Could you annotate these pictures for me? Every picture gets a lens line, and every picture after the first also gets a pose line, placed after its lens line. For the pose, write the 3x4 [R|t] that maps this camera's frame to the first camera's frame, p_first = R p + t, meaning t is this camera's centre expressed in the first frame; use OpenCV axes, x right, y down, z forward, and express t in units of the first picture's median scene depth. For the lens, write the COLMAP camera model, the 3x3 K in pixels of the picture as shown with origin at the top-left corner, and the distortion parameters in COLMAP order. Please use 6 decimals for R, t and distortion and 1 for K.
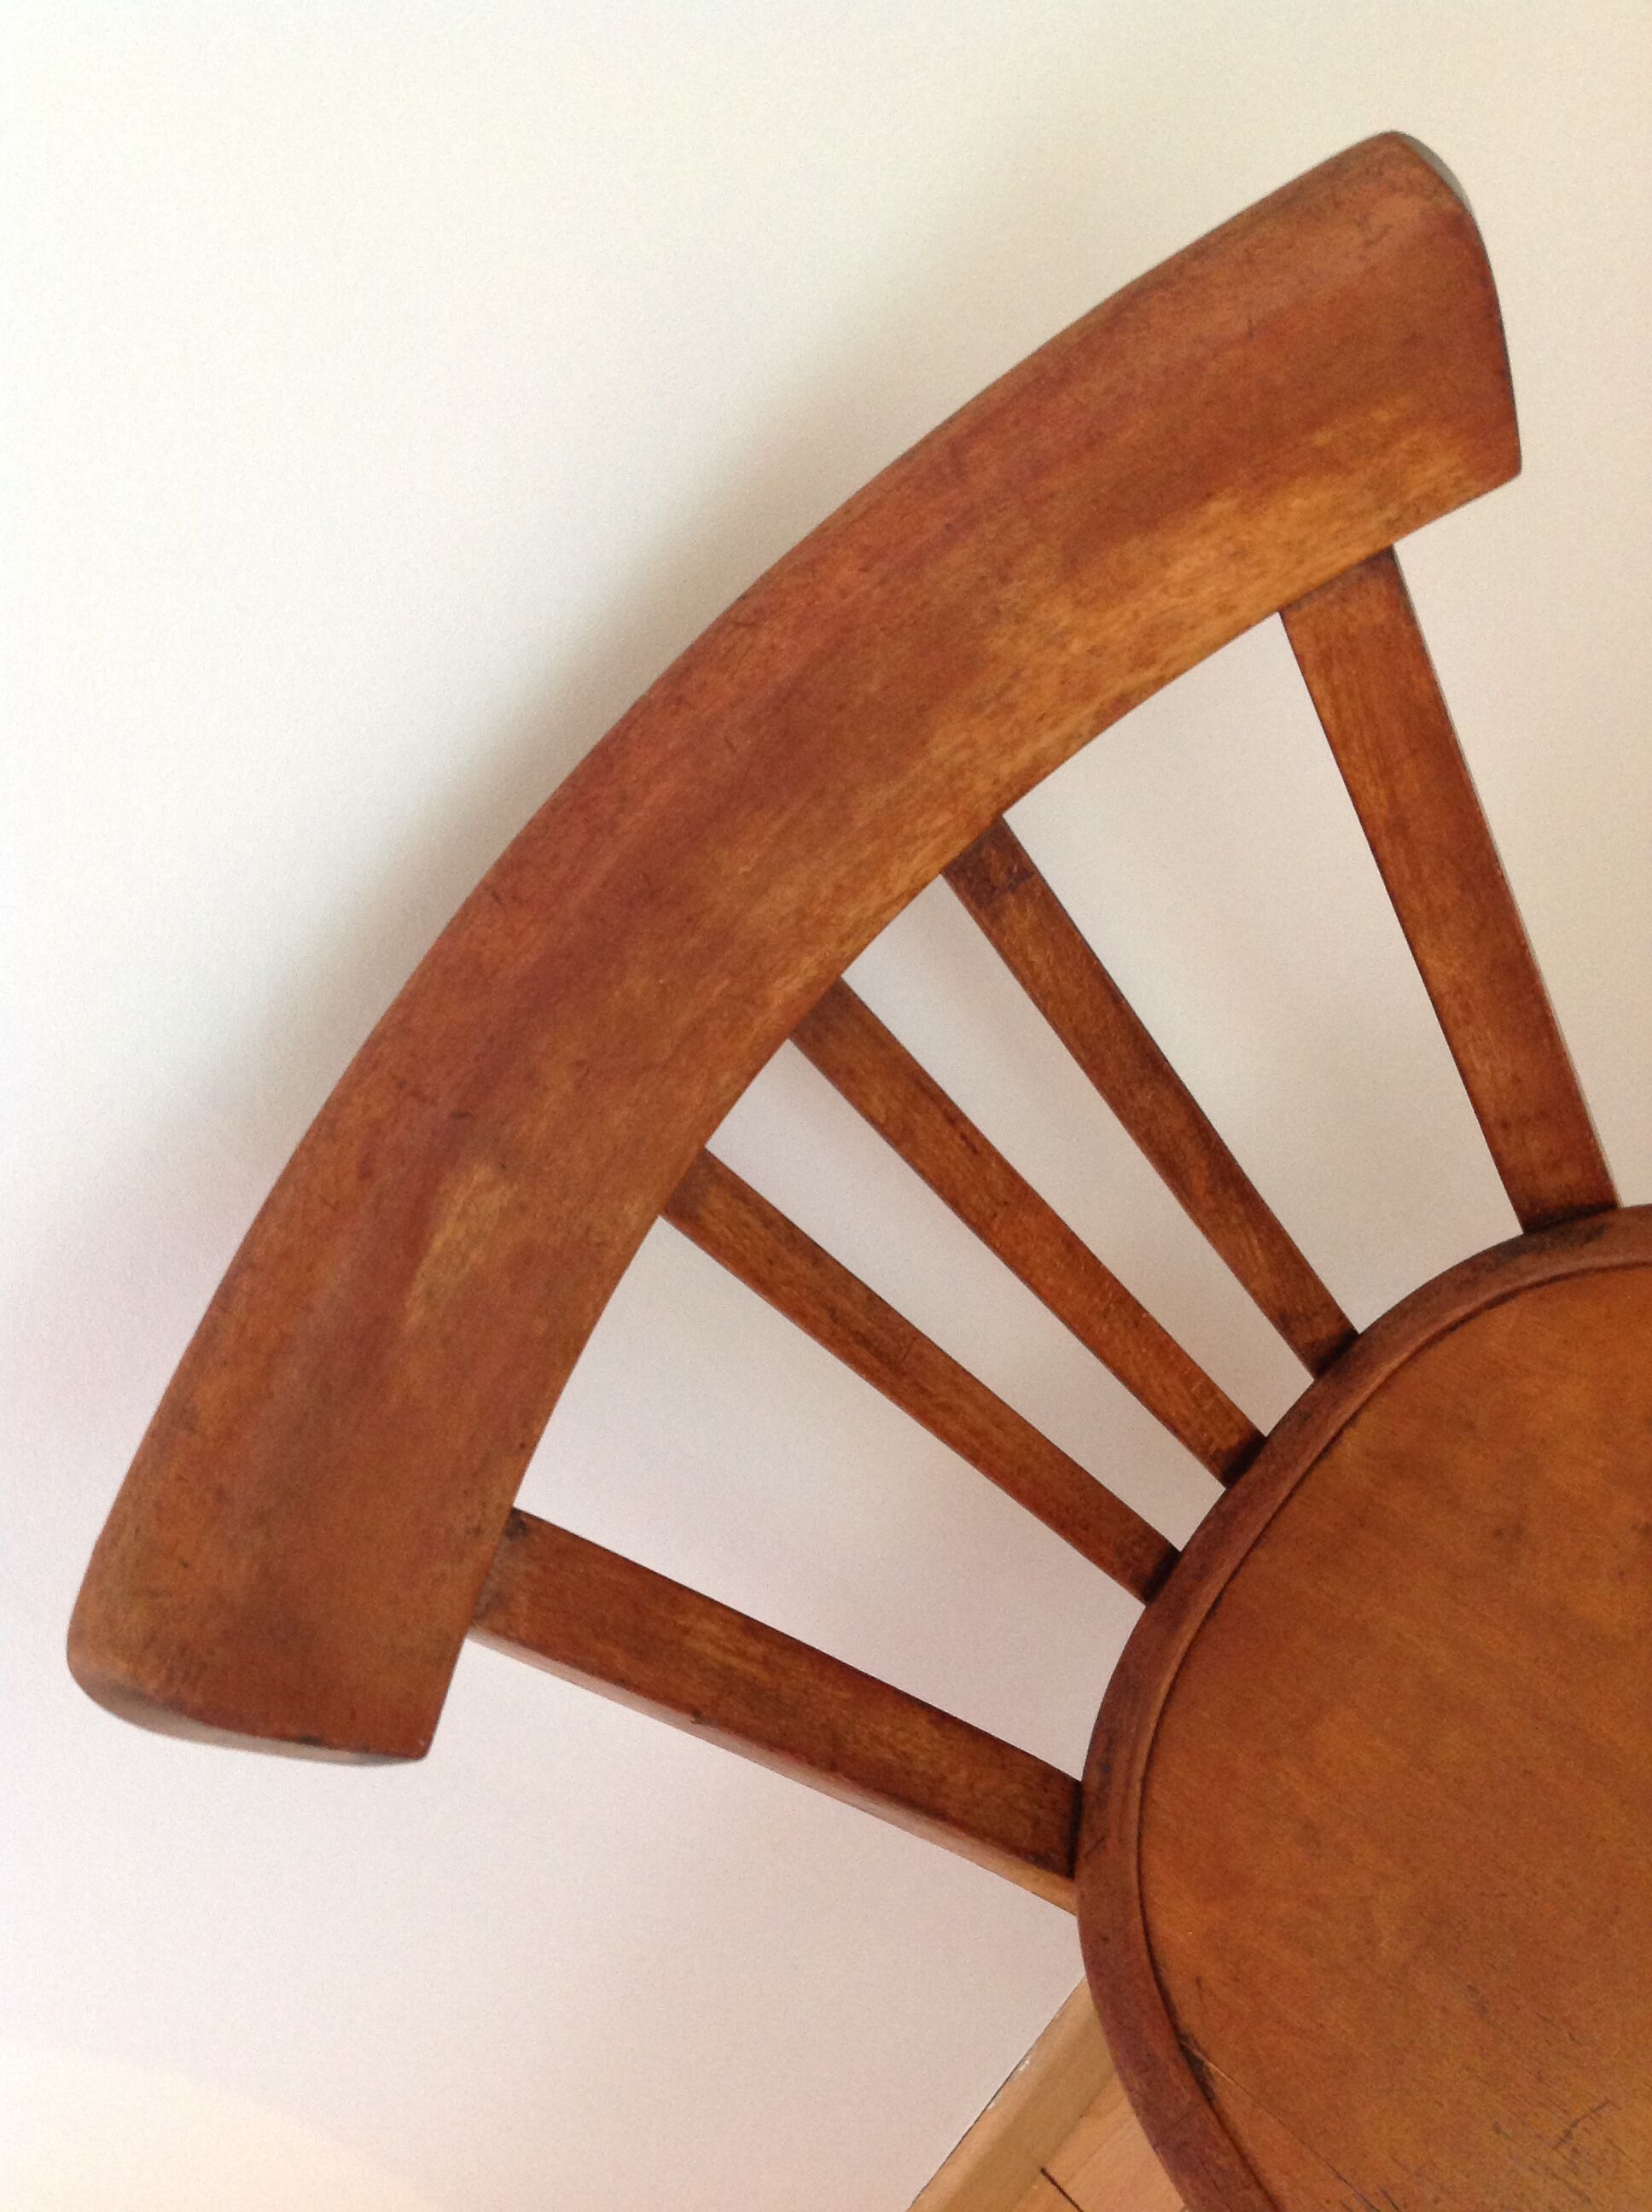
lens RADIAL K [[2076.6, 0, 819.9], [0, 2076.6, 1114.0], [0, 0, 1]] dist [0.107467, -0.232354]
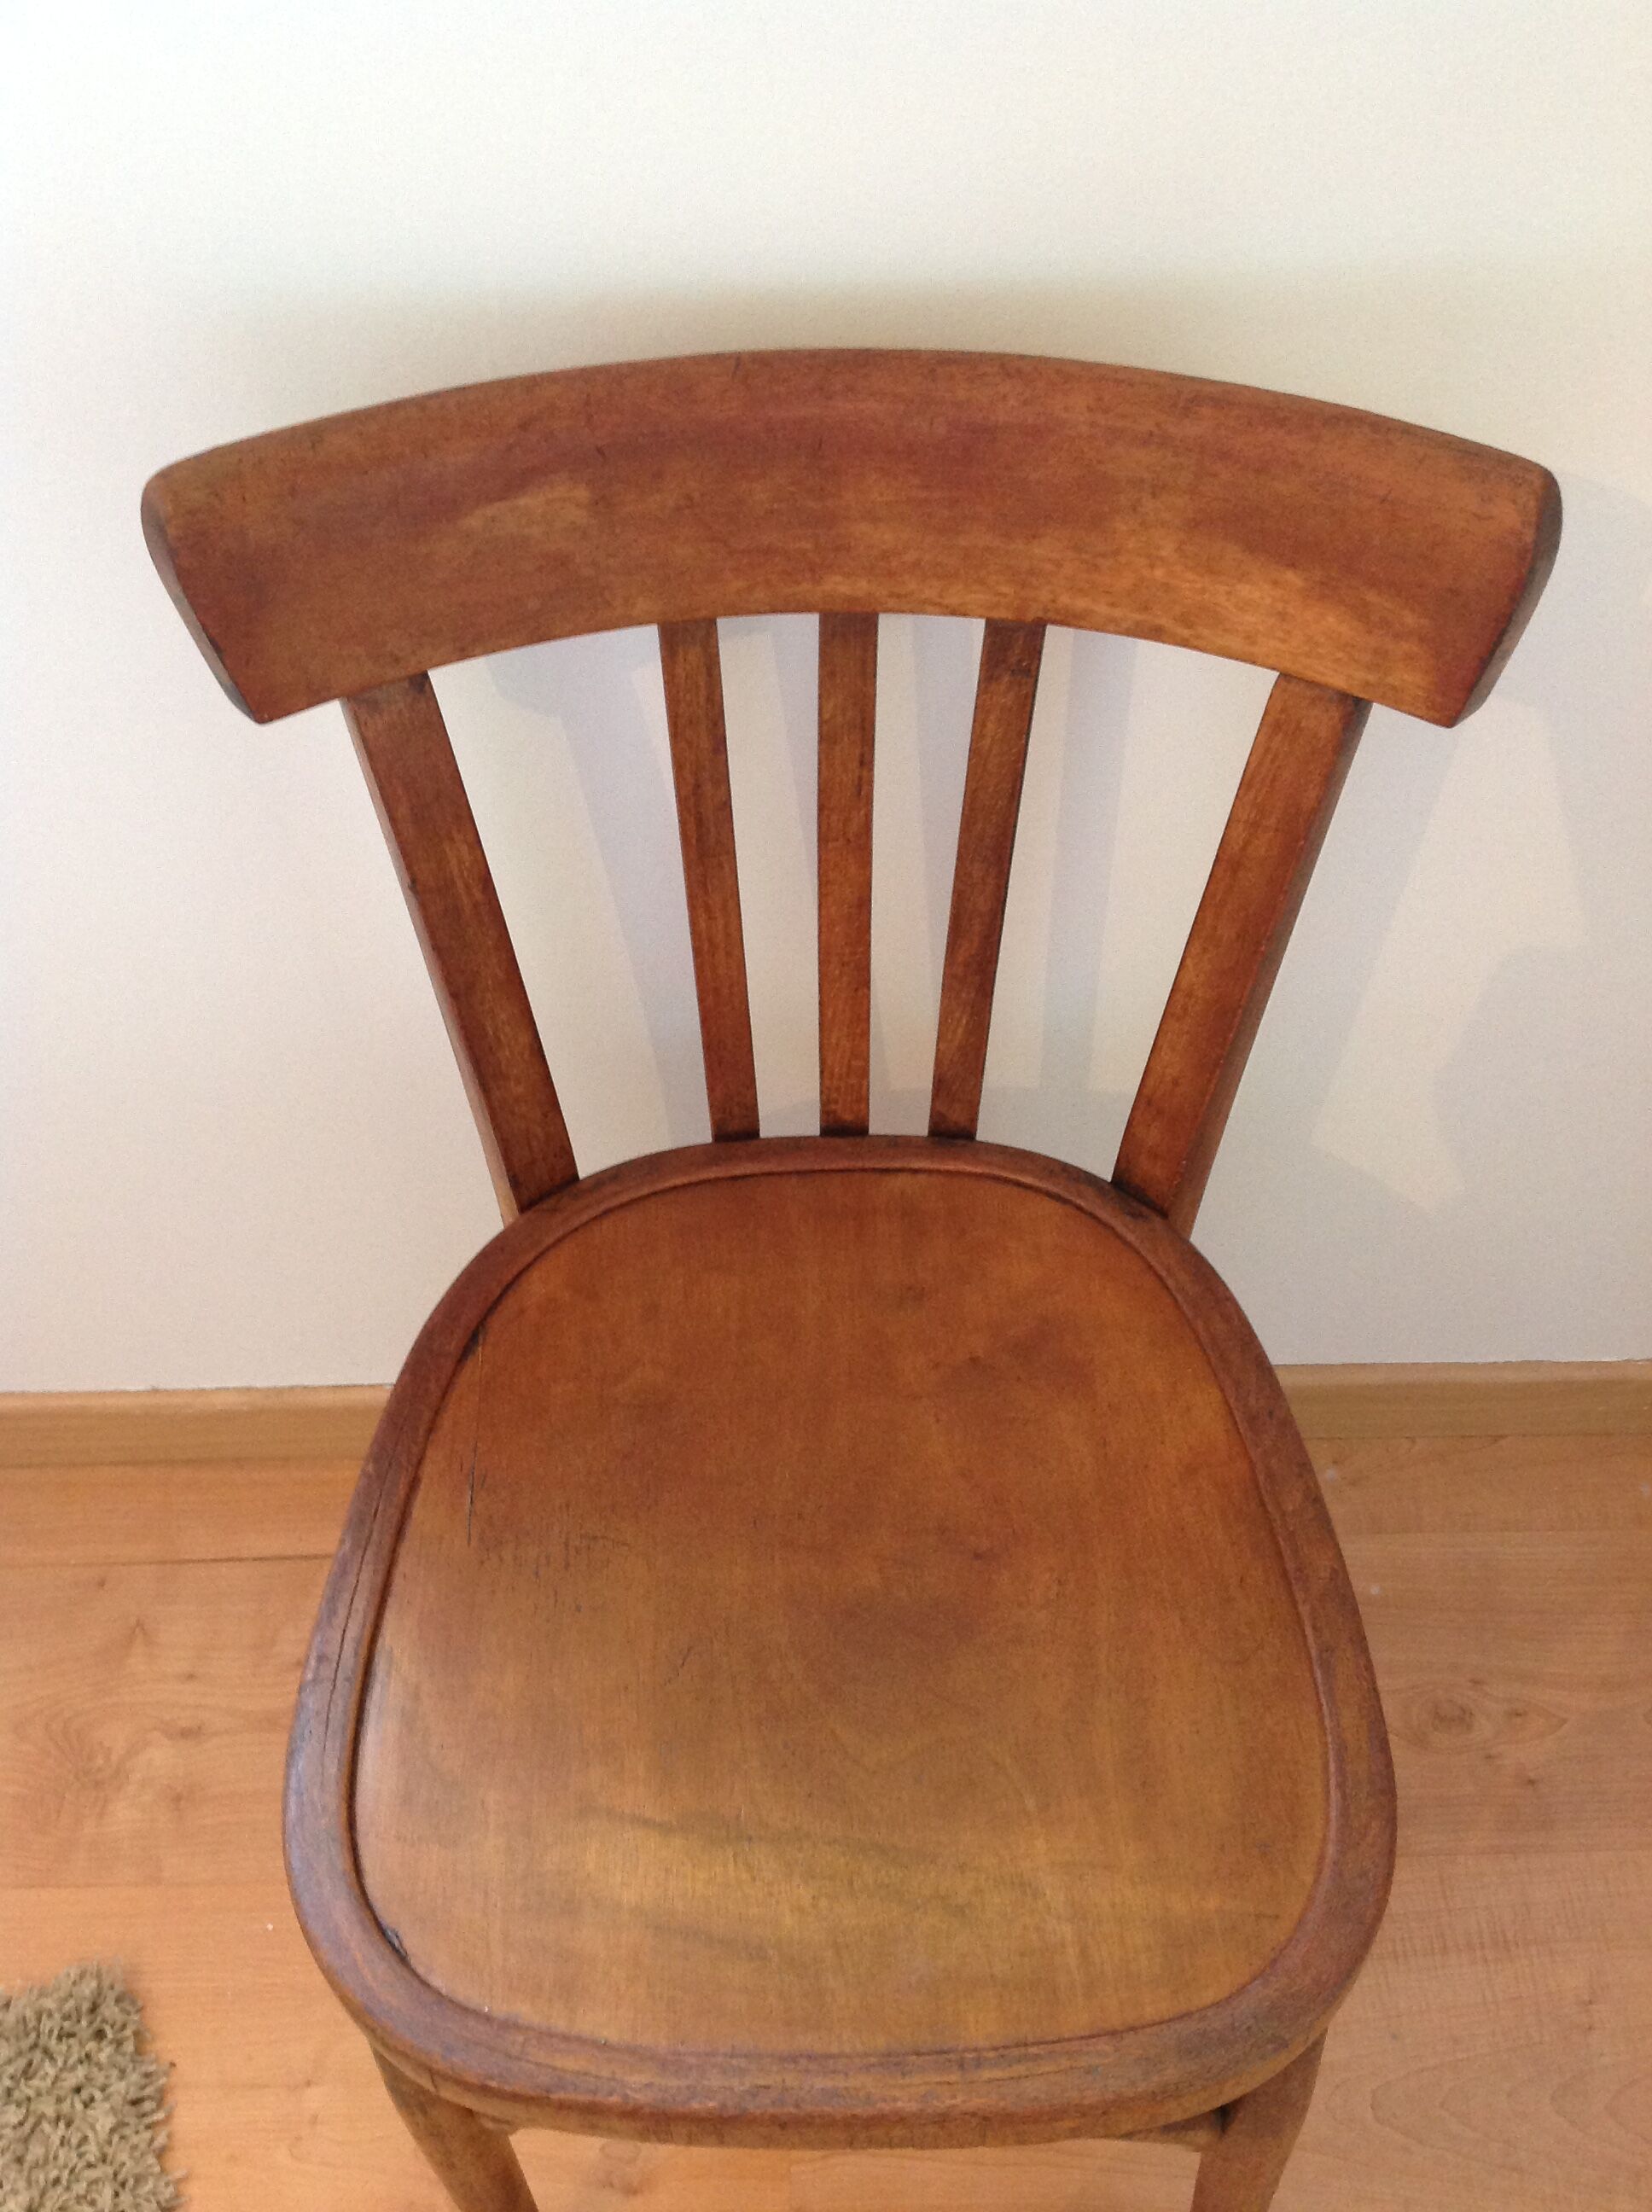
lens RADIAL K [[2075.6, 0, 822.4], [0, 2075.6, 1118.9], [0, 0, 1]] dist [0.143673, -0.377979]
pose [[0.643752, 0.765233, 0.001274, 0.235090], [-0.756813, 0.636421, 0.149004, -0.033064], [0.113212, -0.096886, 0.988836, -0.381392]]
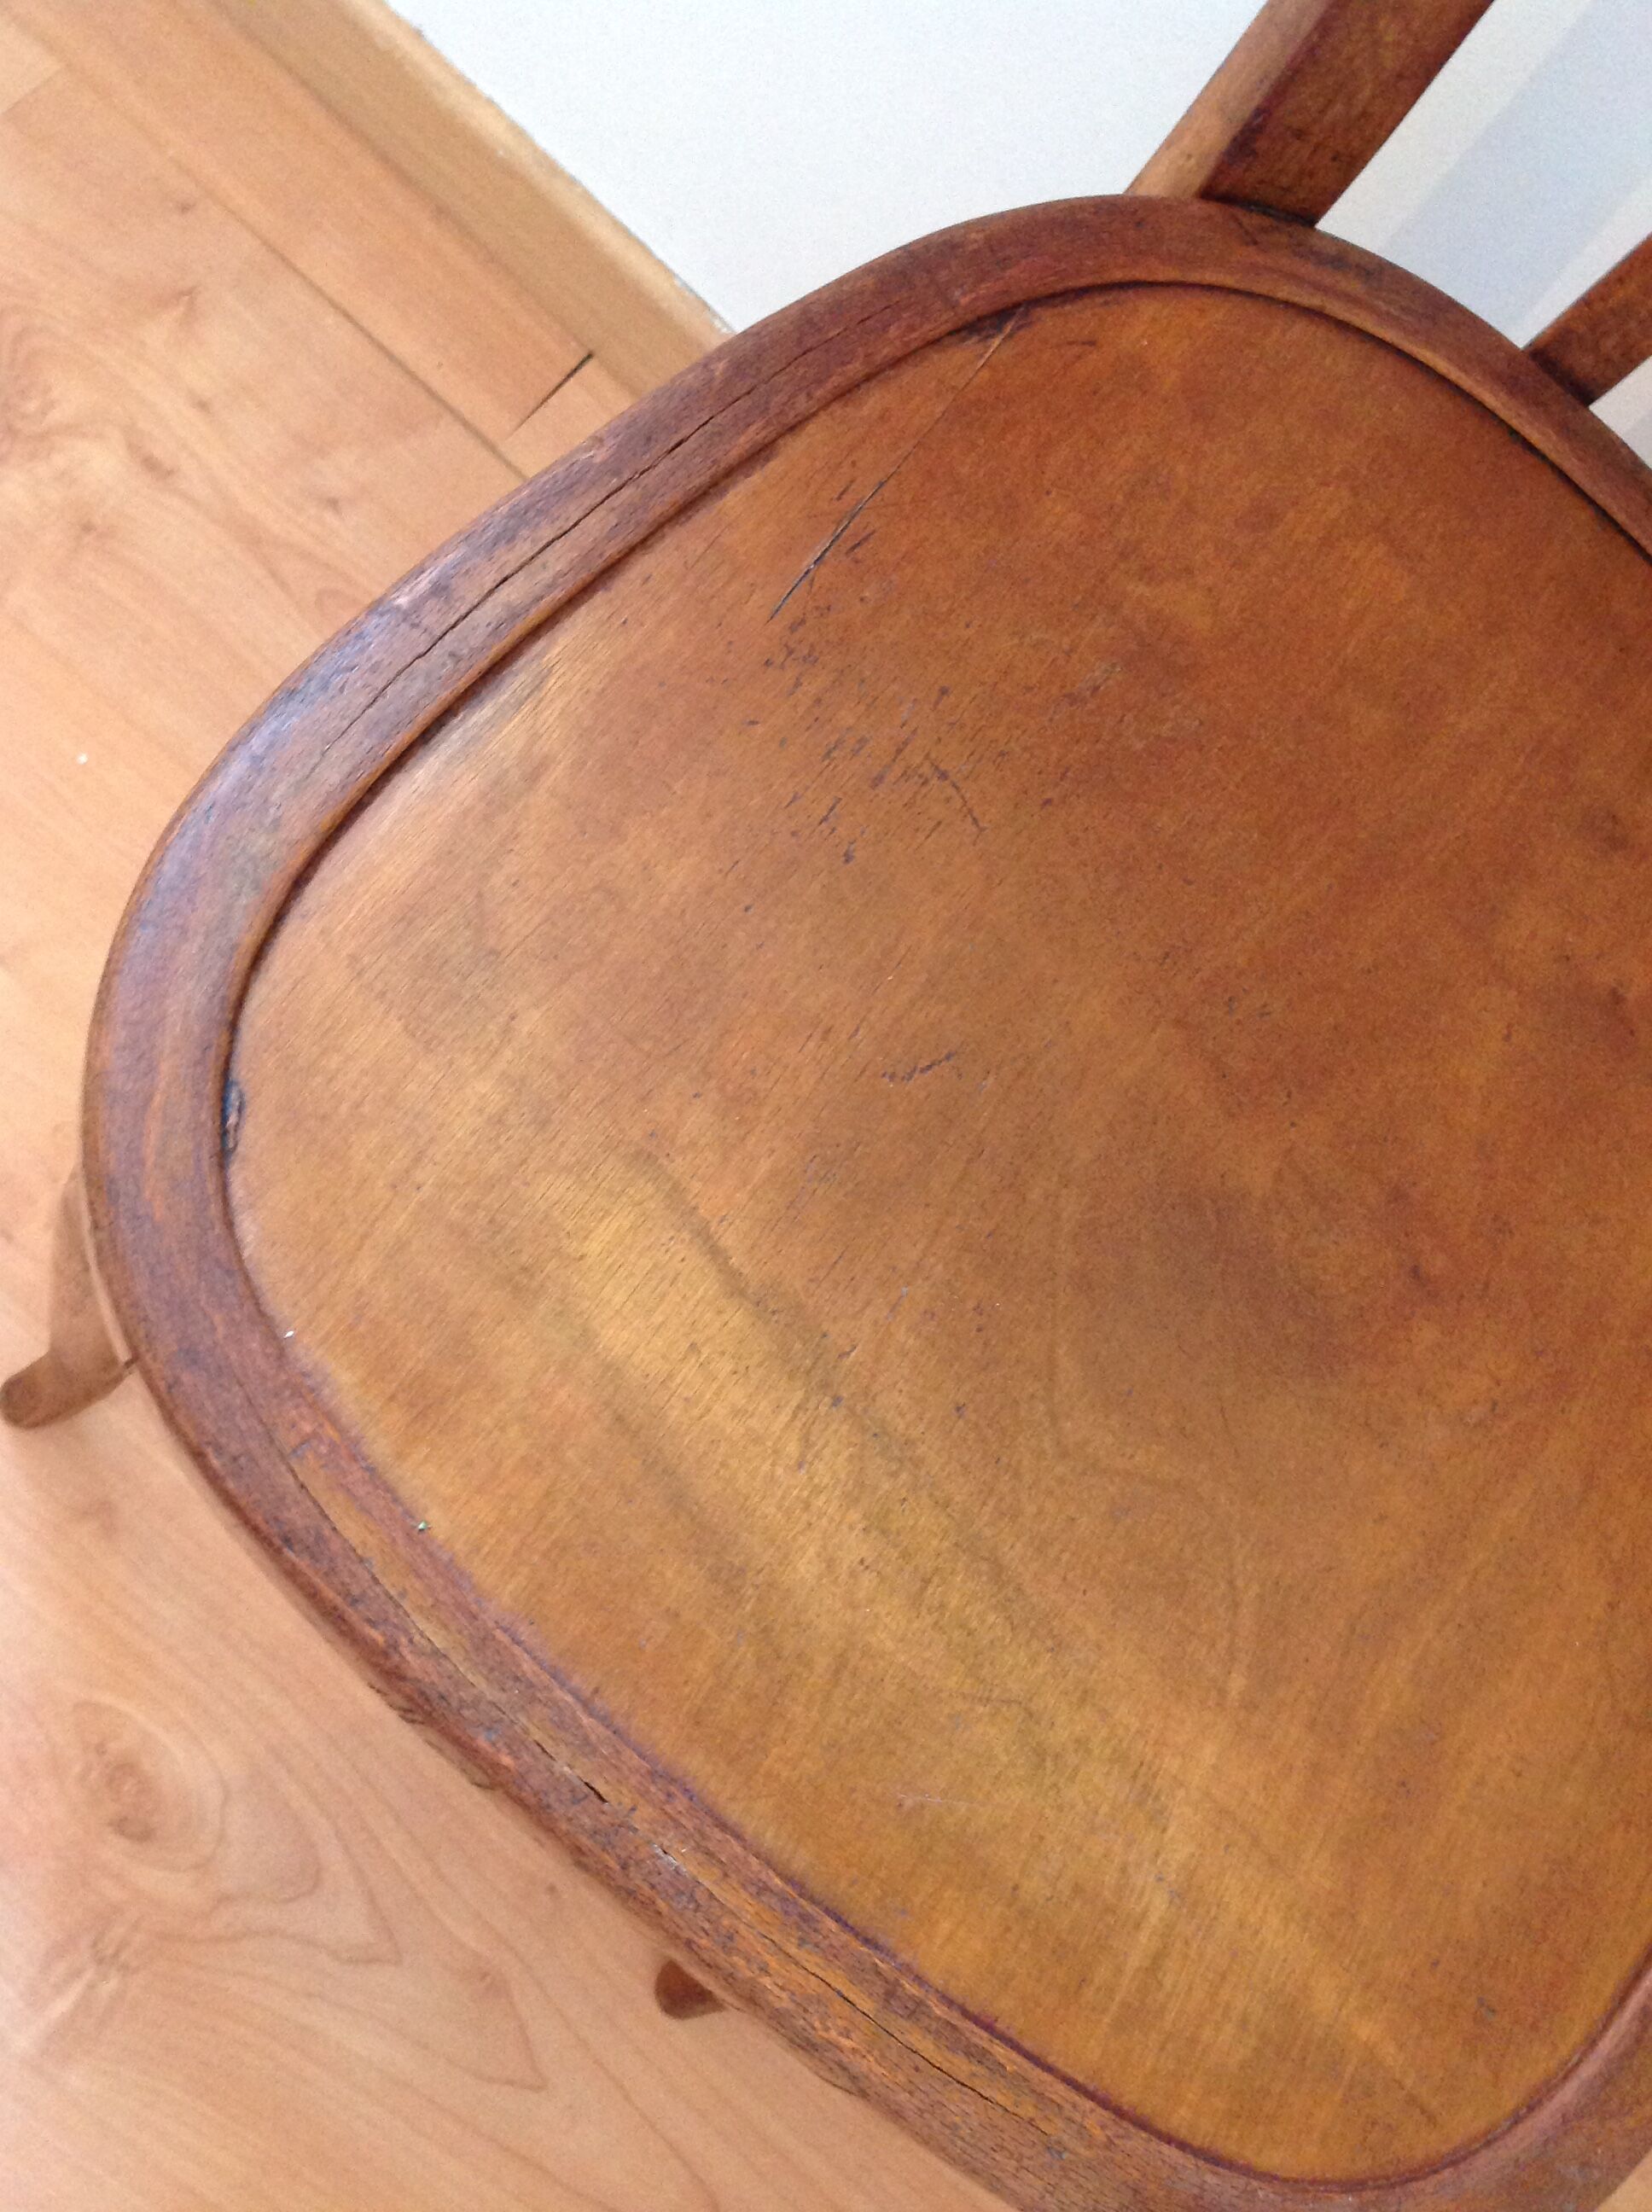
lens RADIAL K [[2093.3, 0, 826.0], [0, 2093.3, 1106.0], [0, 0, 1]] dist [0.085211, -0.197441]
pose [[-0.052692, 0.946616, 0.318029, 0.228044], [-0.967115, -0.127726, 0.219943, 0.342281], [0.248822, -0.295982, 0.922216, 0.235458]]
